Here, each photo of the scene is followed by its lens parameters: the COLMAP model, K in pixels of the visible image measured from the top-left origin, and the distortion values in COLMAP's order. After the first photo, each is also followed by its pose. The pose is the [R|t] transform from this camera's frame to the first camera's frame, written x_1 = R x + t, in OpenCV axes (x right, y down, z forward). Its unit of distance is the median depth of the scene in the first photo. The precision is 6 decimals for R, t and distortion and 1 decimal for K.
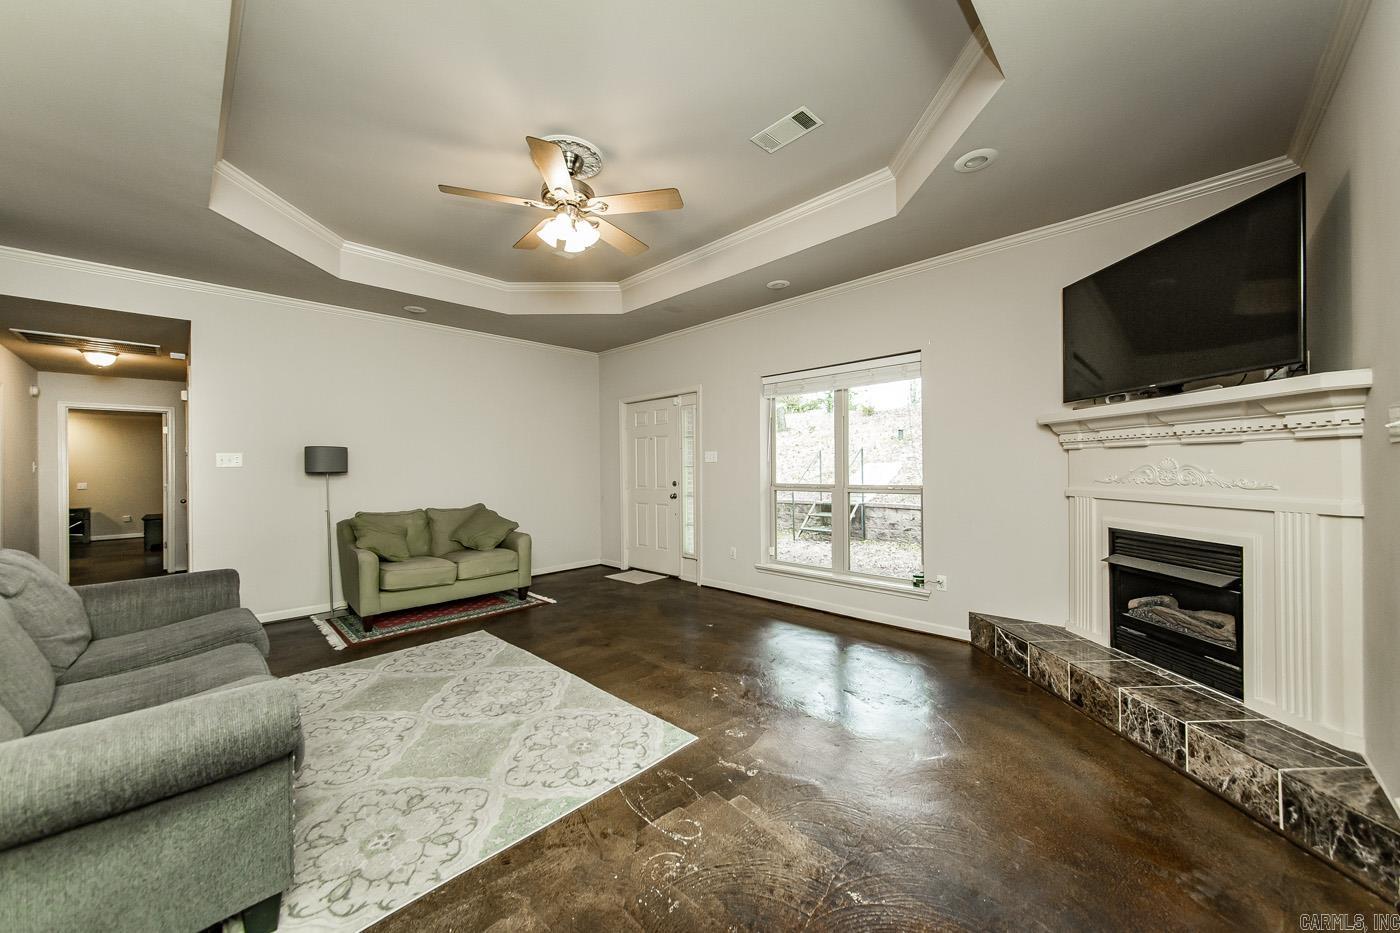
lens RADIAL K [[500.5, 0, 699.9], [0, 500.5, 463.0], [0, 0, 1]] dist [-0.000086, 0.000179]
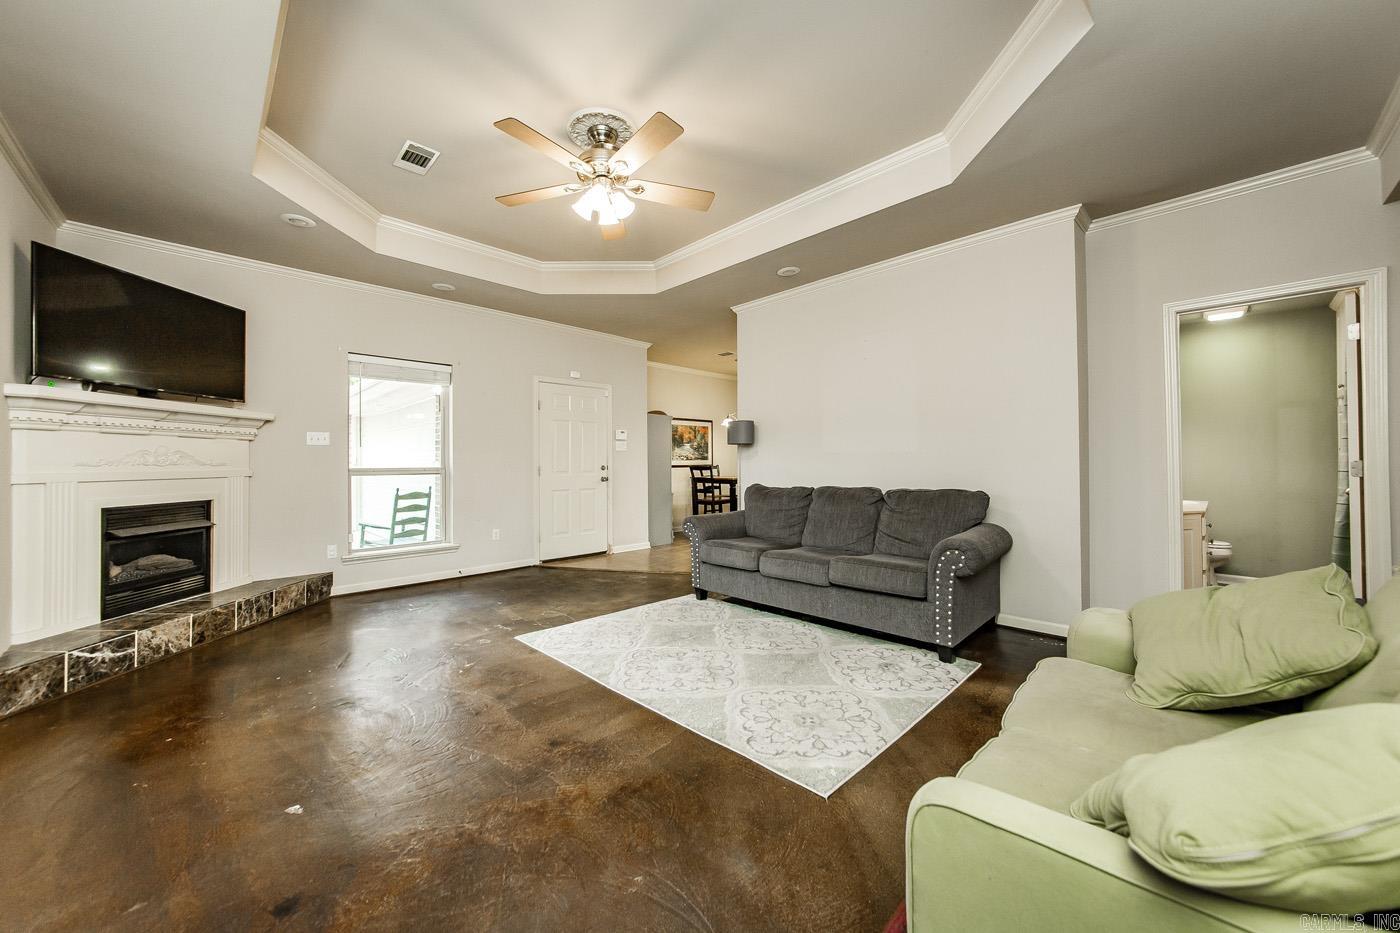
lens RADIAL K [[500.5, 0, 699.9], [0, 500.5, 463.0], [0, 0, 1]] dist [-0.000086, 0.000179]
pose [[-0.999319, 0.017263, 0.032597, -0.518565], [0.017157, 0.999847, -0.003510, 0.062962], [-0.032652, -0.002948, -0.999462, 2.153892]]
